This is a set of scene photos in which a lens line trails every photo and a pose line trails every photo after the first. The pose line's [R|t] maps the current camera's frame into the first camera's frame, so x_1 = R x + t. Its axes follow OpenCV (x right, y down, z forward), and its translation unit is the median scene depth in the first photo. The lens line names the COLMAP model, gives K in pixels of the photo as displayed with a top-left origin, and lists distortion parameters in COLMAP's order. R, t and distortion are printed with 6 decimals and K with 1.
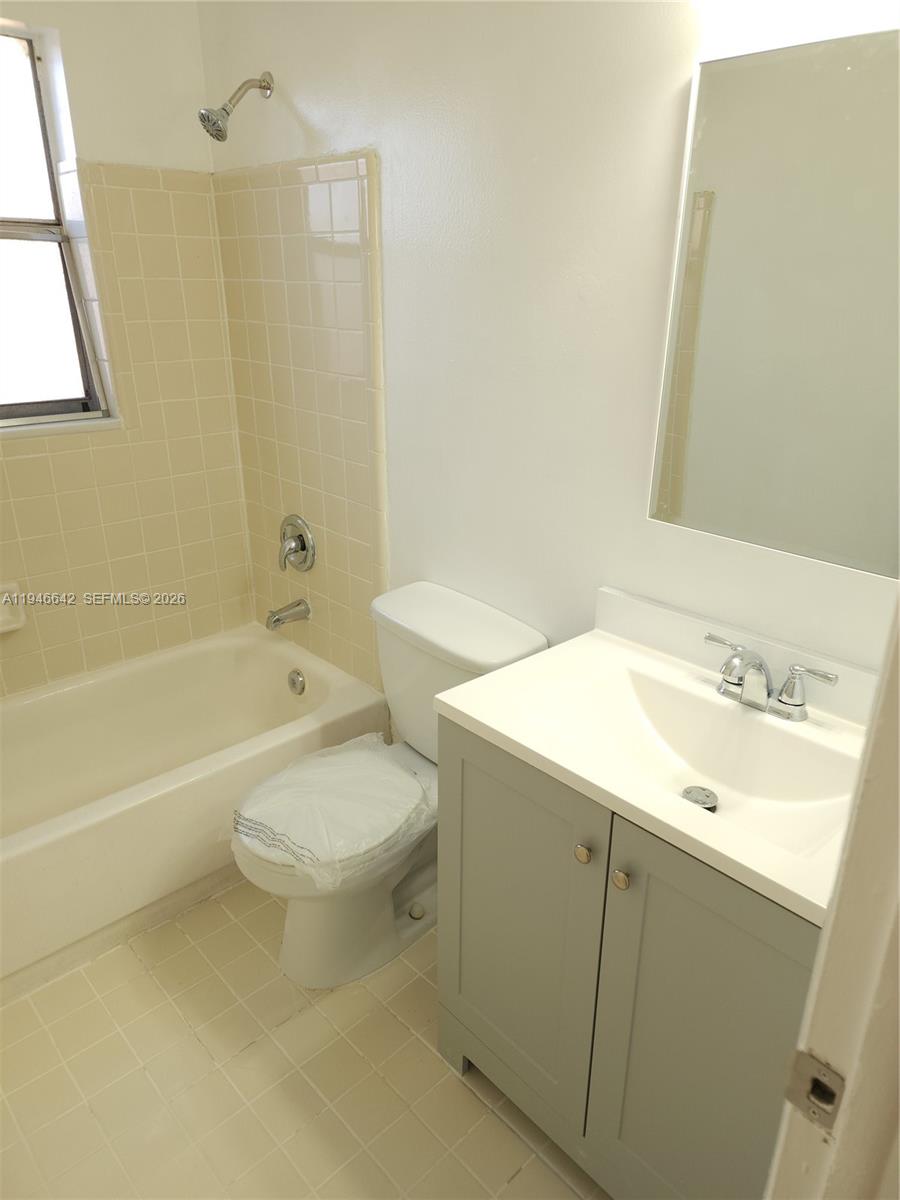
lens RADIAL K [[802.2, 0, 453.9], [0, 802.2, 603.9], [0, 0, 1]] dist [0.055027, -0.050579]
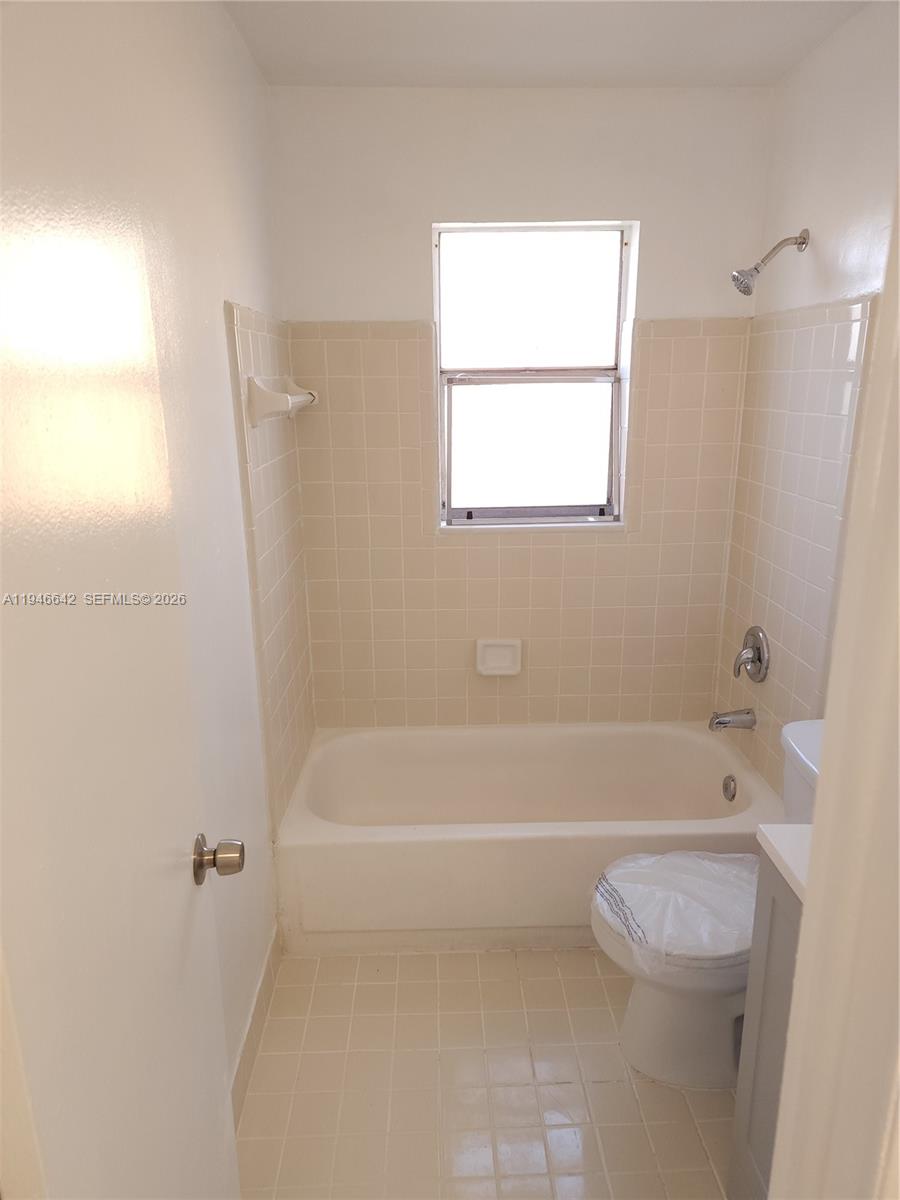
lens RADIAL K [[802.2, 0, 453.5], [0, 802.2, 606.3], [0, 0, 1]] dist [0.055027, -0.050579]
pose [[0.742518, 0.159390, -0.650586, 0.190498], [-0.228046, 0.973406, -0.021791, -0.026194], [0.629811, 0.164543, 0.759120, -0.039223]]
